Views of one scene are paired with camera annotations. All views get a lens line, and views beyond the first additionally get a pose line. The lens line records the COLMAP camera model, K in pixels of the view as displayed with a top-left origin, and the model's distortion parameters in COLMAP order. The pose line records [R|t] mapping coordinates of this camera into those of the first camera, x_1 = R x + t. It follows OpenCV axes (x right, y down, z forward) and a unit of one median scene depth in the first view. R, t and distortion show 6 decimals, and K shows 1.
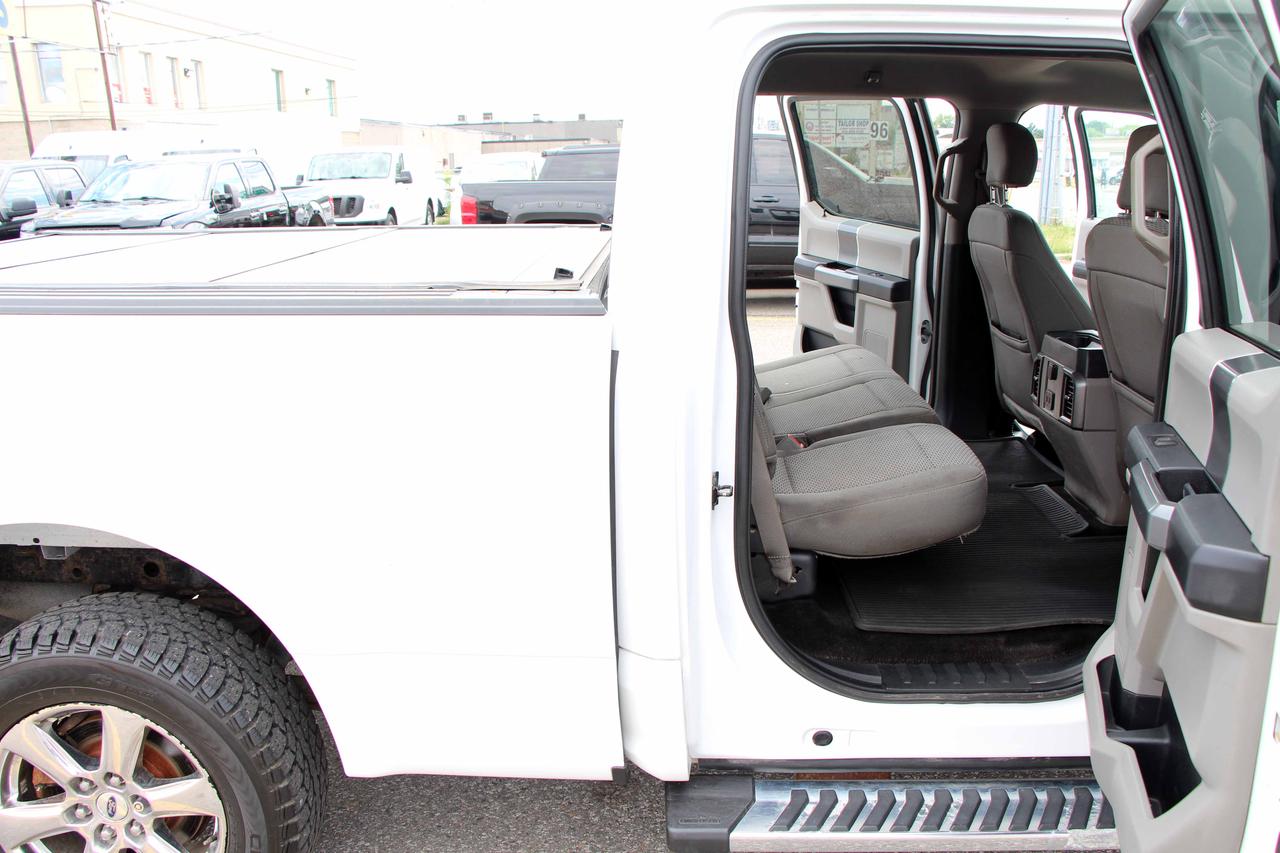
lens RADIAL K [[1052.8, 0, 640.0], [0, 1052.8, 426.5], [0, 0, 1]] dist [-0.185173, 0.158013]
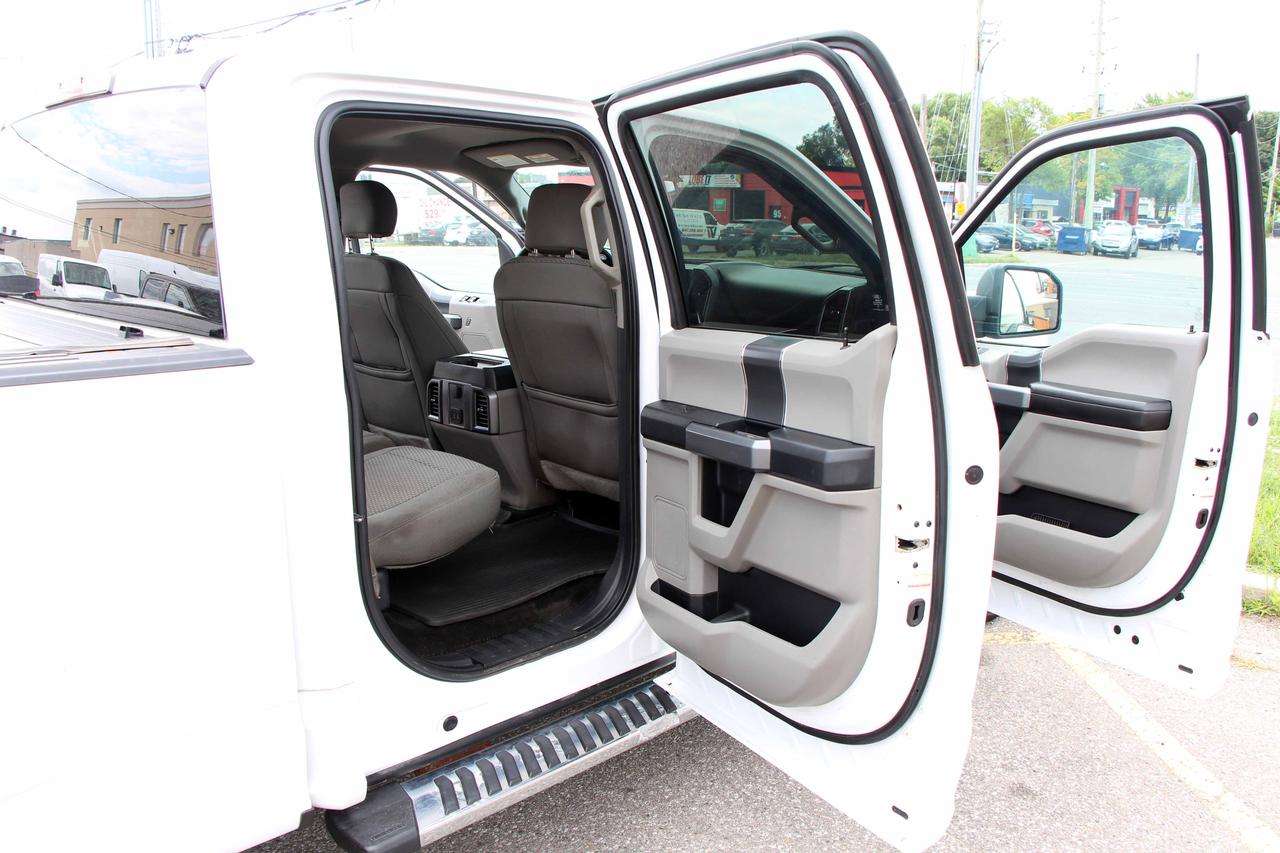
lens RADIAL K [[1065.0, 0, 644.4], [0, 1065.0, 424.2], [0, 0, 1]] dist [-0.171078, 0.153209]
pose [[0.669226, -0.129676, 0.731656, -0.448851], [0.172247, 0.984907, 0.017012, -0.000168], [-0.722819, 0.114641, 0.681462, 0.036488]]
